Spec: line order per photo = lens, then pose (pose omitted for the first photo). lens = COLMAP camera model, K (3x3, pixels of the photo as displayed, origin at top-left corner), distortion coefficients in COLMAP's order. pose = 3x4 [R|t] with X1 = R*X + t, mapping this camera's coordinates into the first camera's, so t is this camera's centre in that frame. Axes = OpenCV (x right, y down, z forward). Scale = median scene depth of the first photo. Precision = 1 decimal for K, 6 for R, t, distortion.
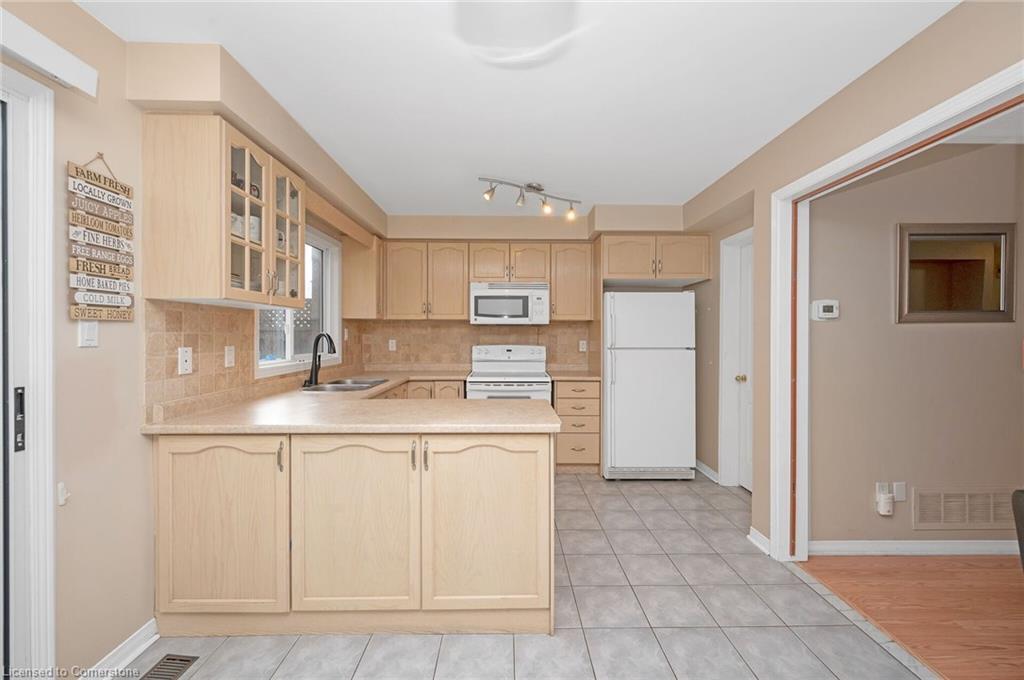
lens RADIAL K [[410.3, 0, 517.2], [0, 410.3, 342.7], [0, 0, 1]] dist [0.000610, 0.000199]
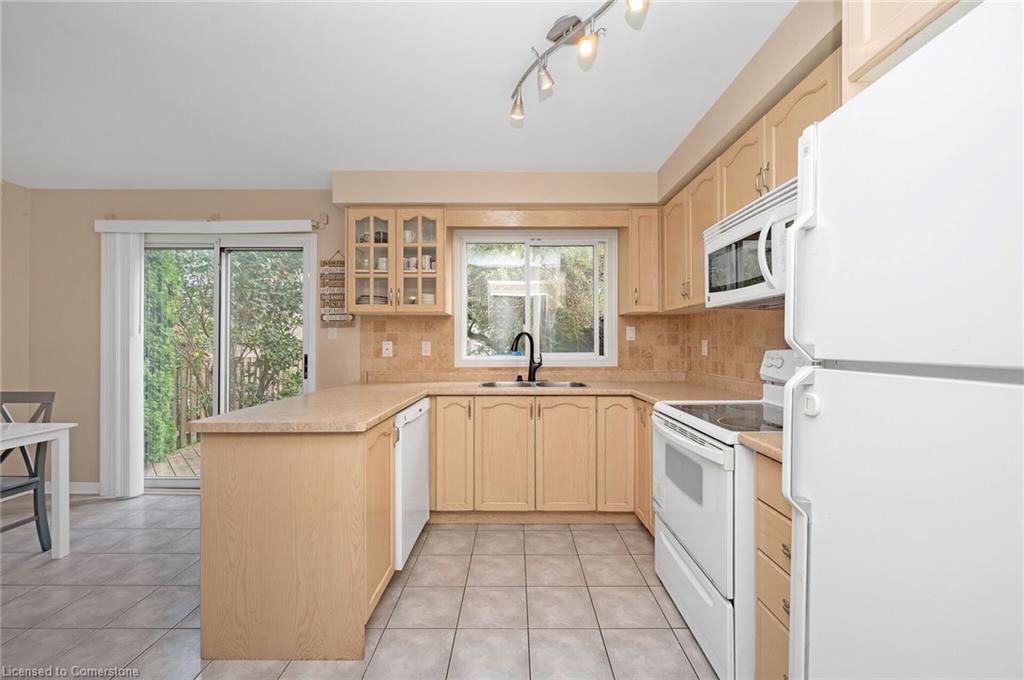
lens RADIAL K [[404.6, 0, 495.1], [0, 404.6, 342.3], [0, 0, 1]] dist [0.000110, -0.000046]
pose [[-0.038929, -0.005649, -0.999226, 1.032649], [-0.017688, 0.999831, -0.004964, 0.018839], [0.999085, 0.017481, -0.039022, 1.817392]]
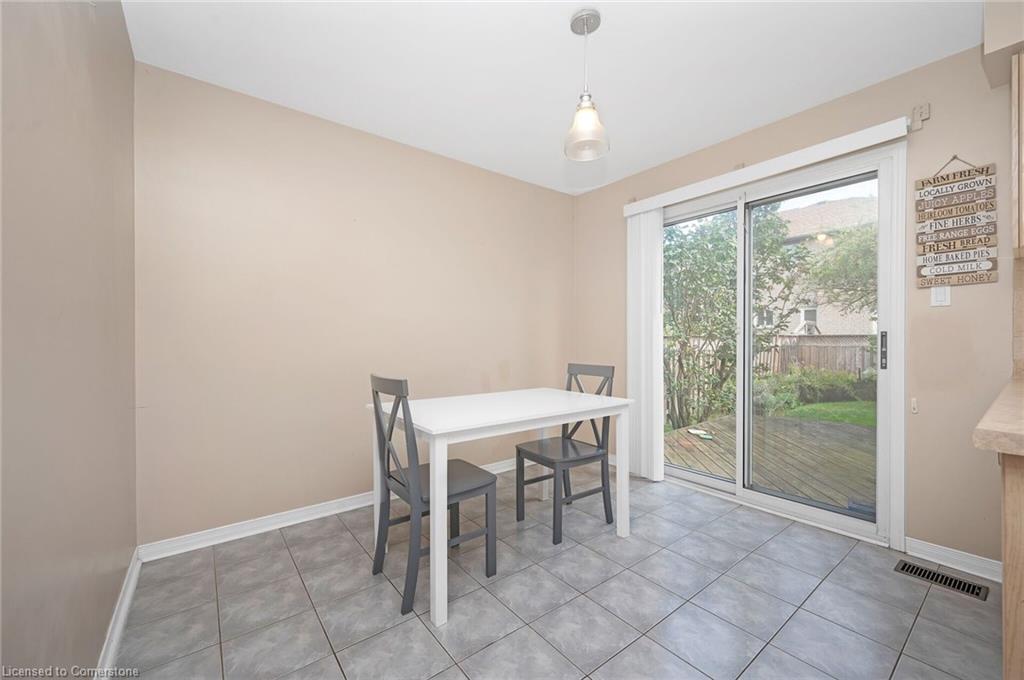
lens RADIAL K [[406.0, 0, 525.8], [0, 406.0, 341.0], [0, 0, 1]] dist [-0.002079, -0.000191]
pose [[-0.795990, -0.001063, -0.605309, 0.782978], [-0.009876, 0.999888, 0.011232, 0.114095], [0.605229, 0.014919, -0.795911, 1.139623]]
